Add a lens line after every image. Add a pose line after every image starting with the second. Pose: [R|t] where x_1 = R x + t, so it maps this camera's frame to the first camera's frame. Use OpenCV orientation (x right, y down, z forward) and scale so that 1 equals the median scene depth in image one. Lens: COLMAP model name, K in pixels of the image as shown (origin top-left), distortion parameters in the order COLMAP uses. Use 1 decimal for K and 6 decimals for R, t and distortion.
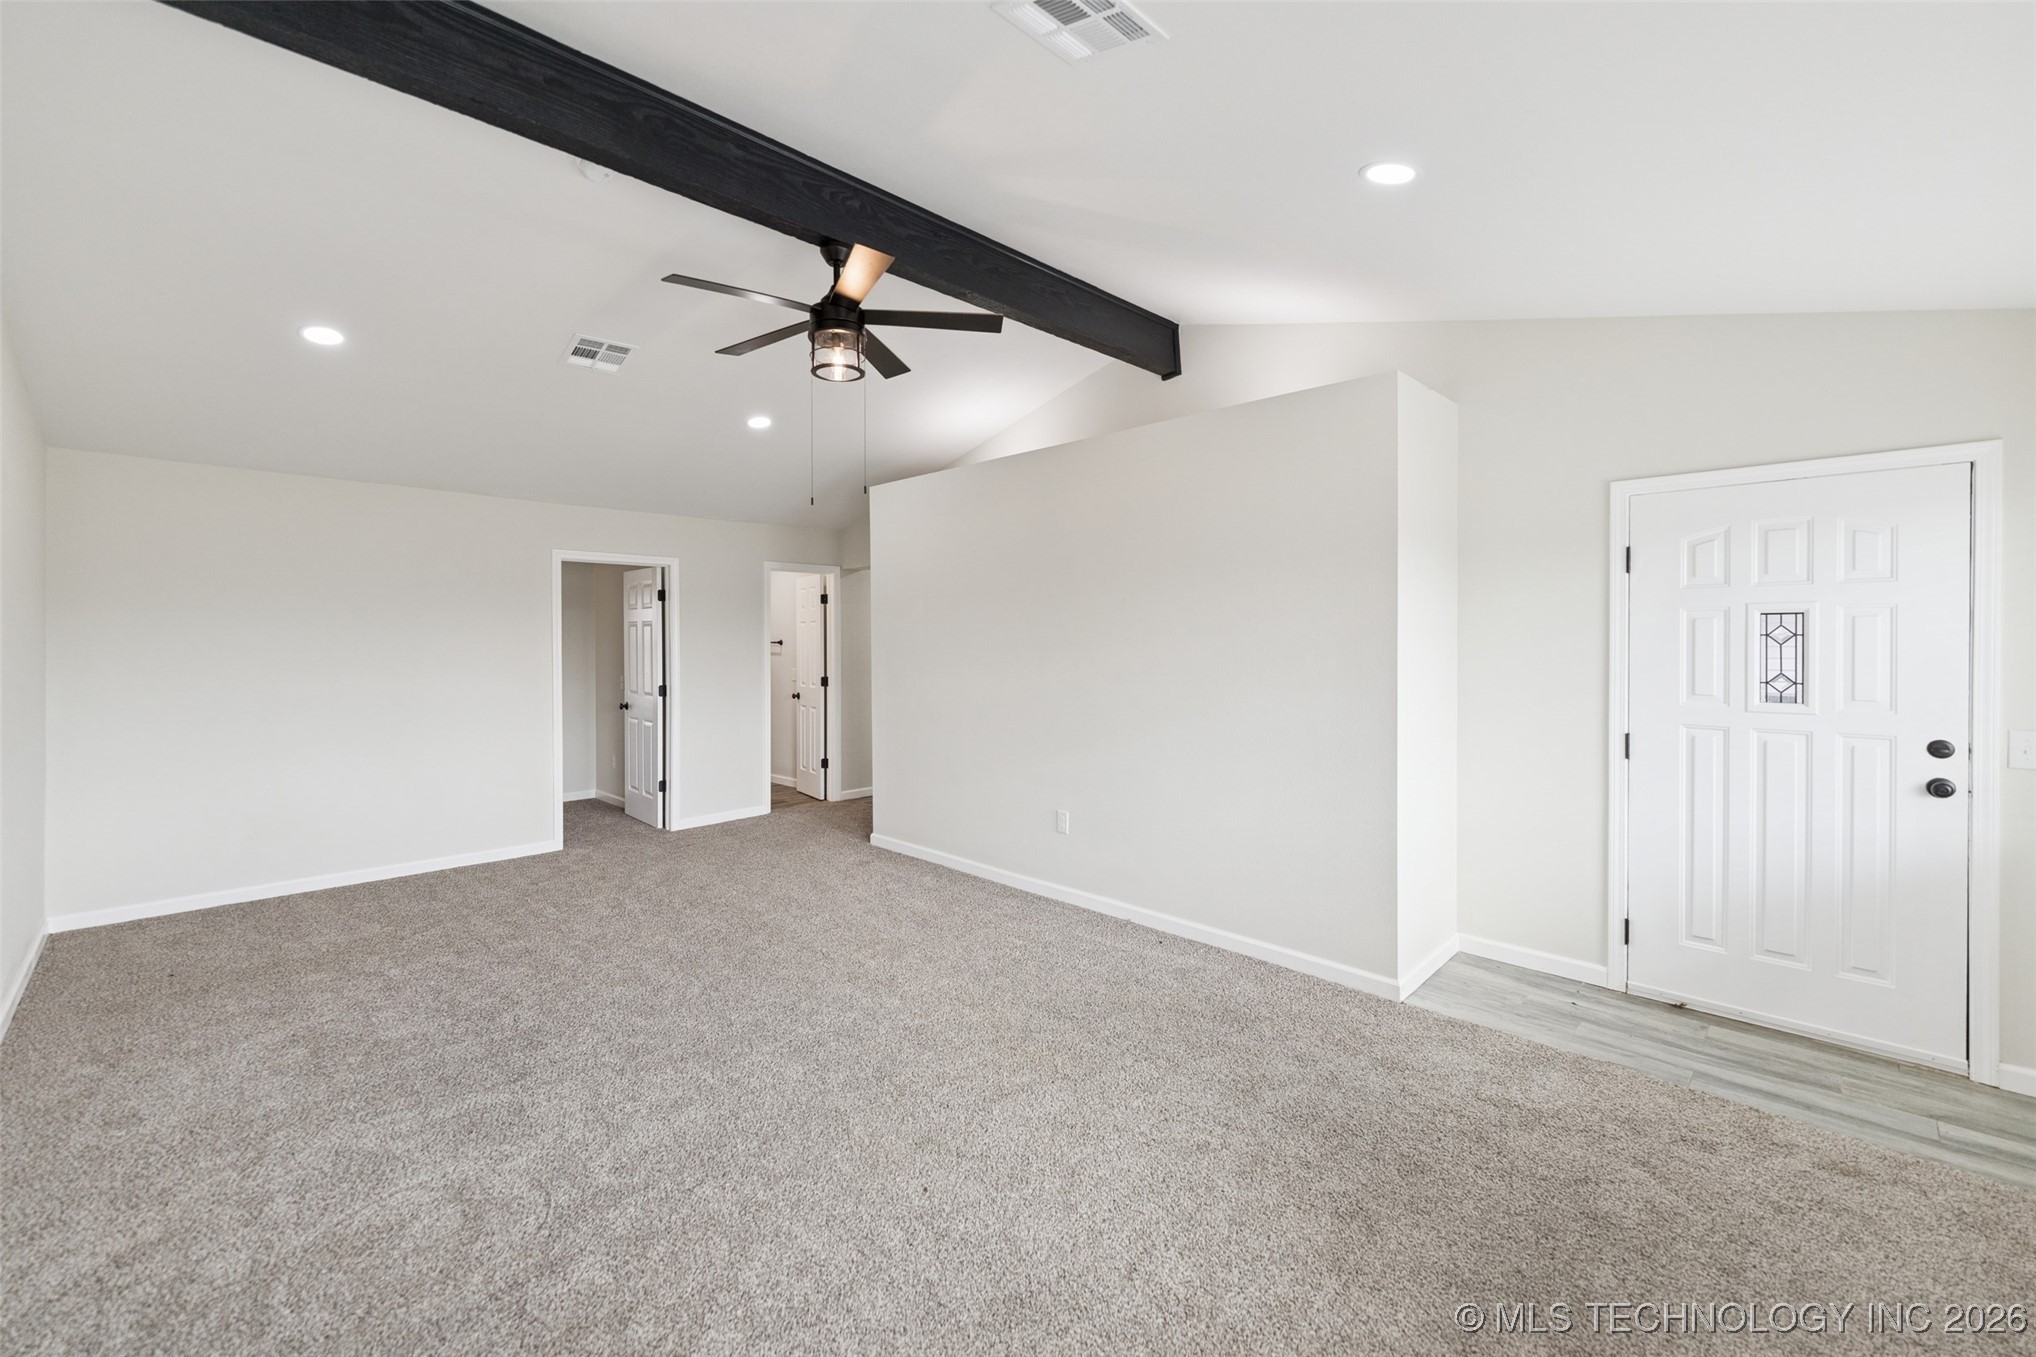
lens RADIAL K [[822.4, 0, 1019.6], [0, 822.4, 676.7], [0, 0, 1]] dist [0.000799, -0.000504]
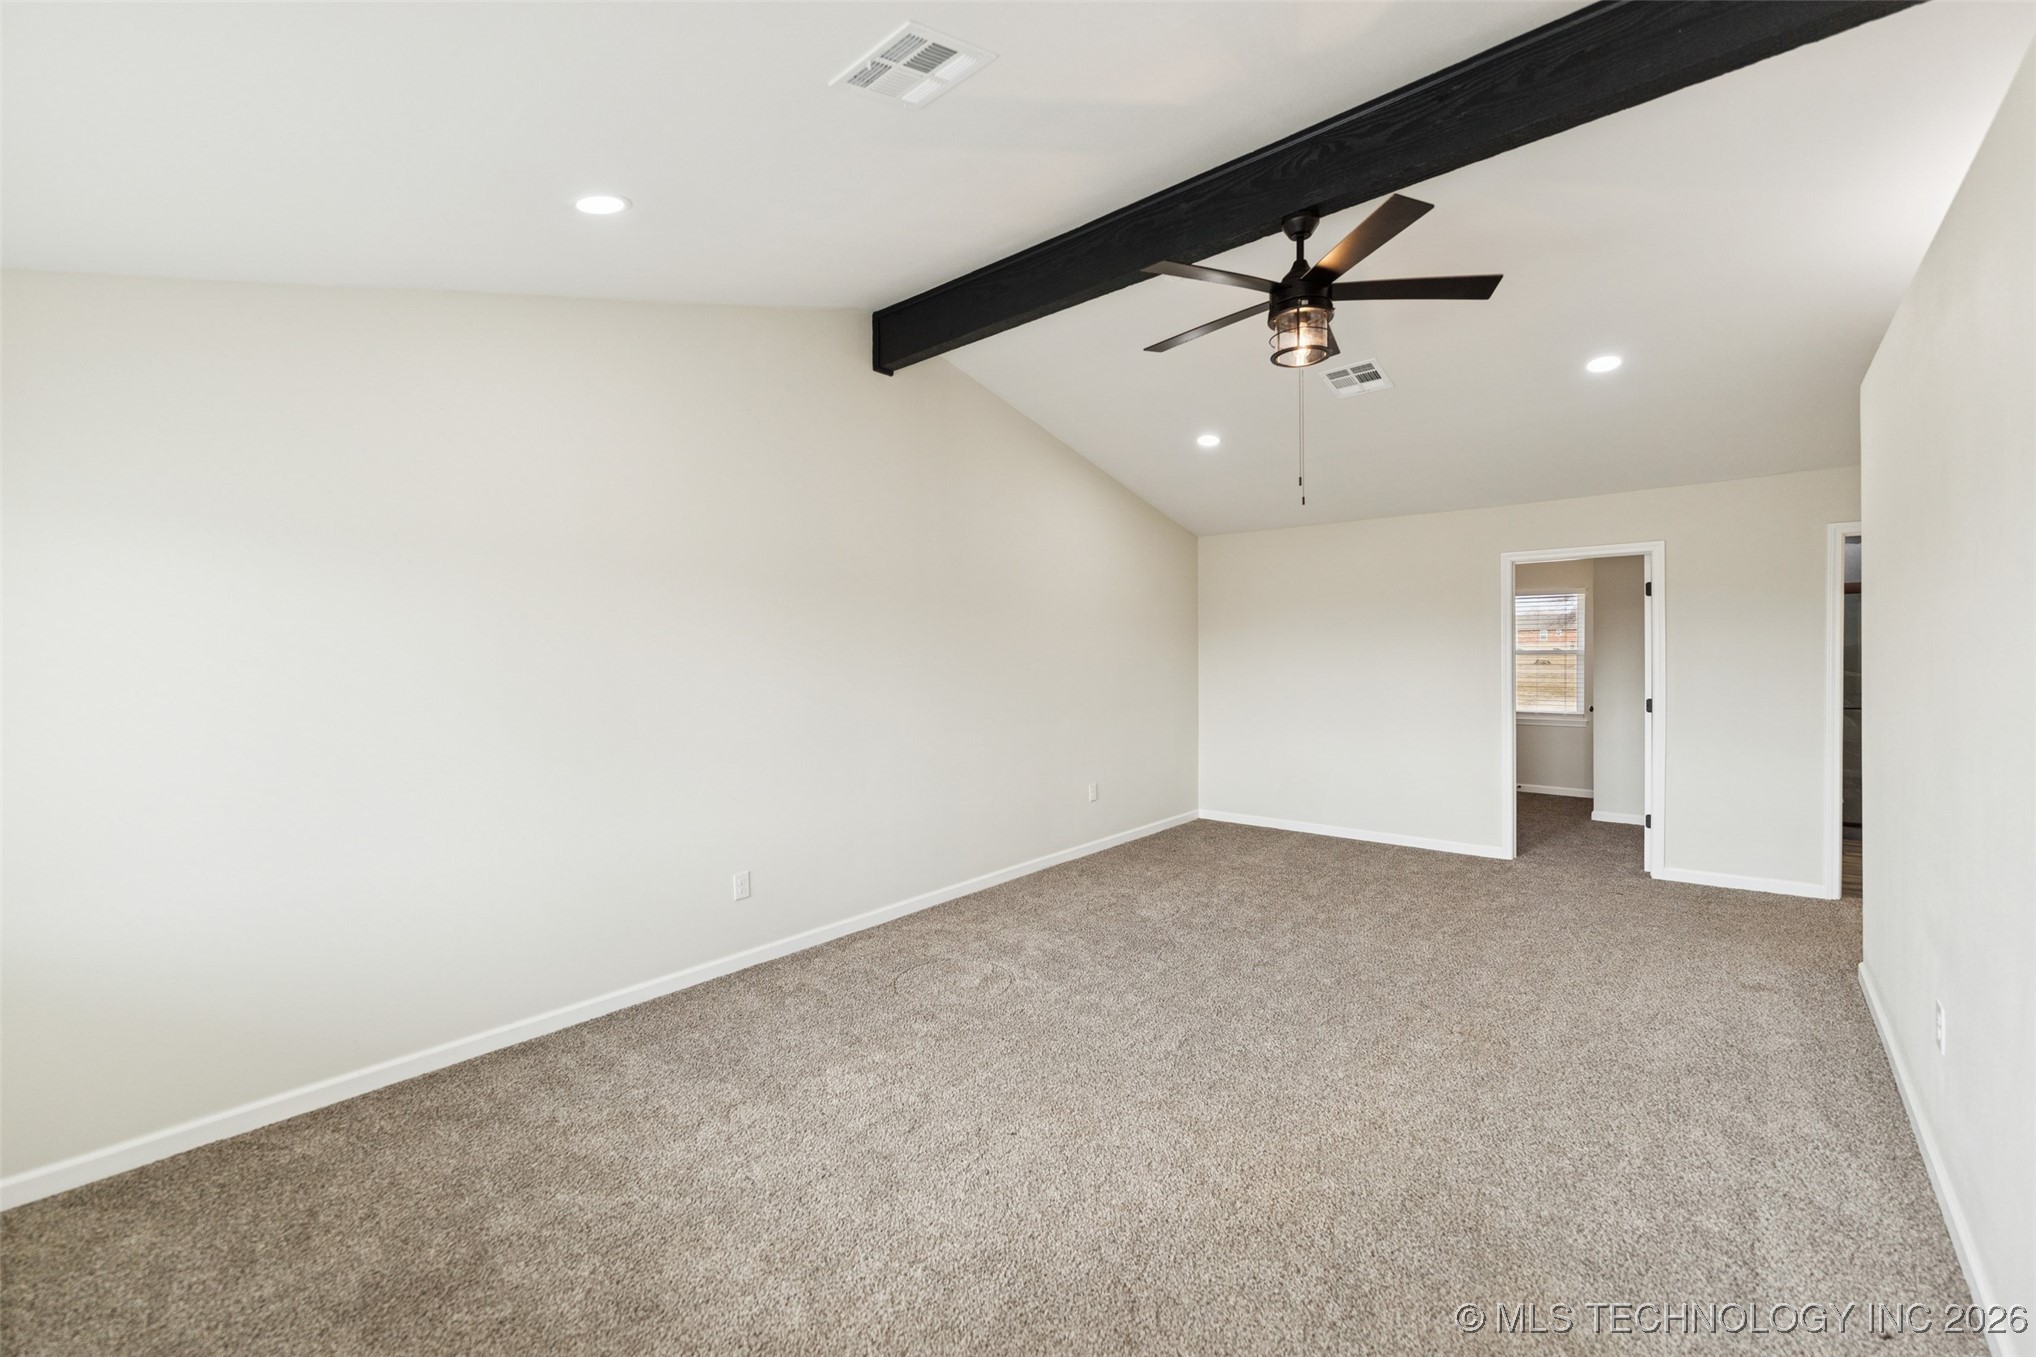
lens RADIAL K [[822.4, 0, 1019.6], [0, 822.4, 676.7], [0, 0, 1]] dist [0.000799, -0.000504]
pose [[0.084488, 0.028779, -0.996009, 0.664966], [-0.035133, 0.999047, 0.025887, -0.021027], [0.995805, 0.032805, 0.085419, 0.610529]]
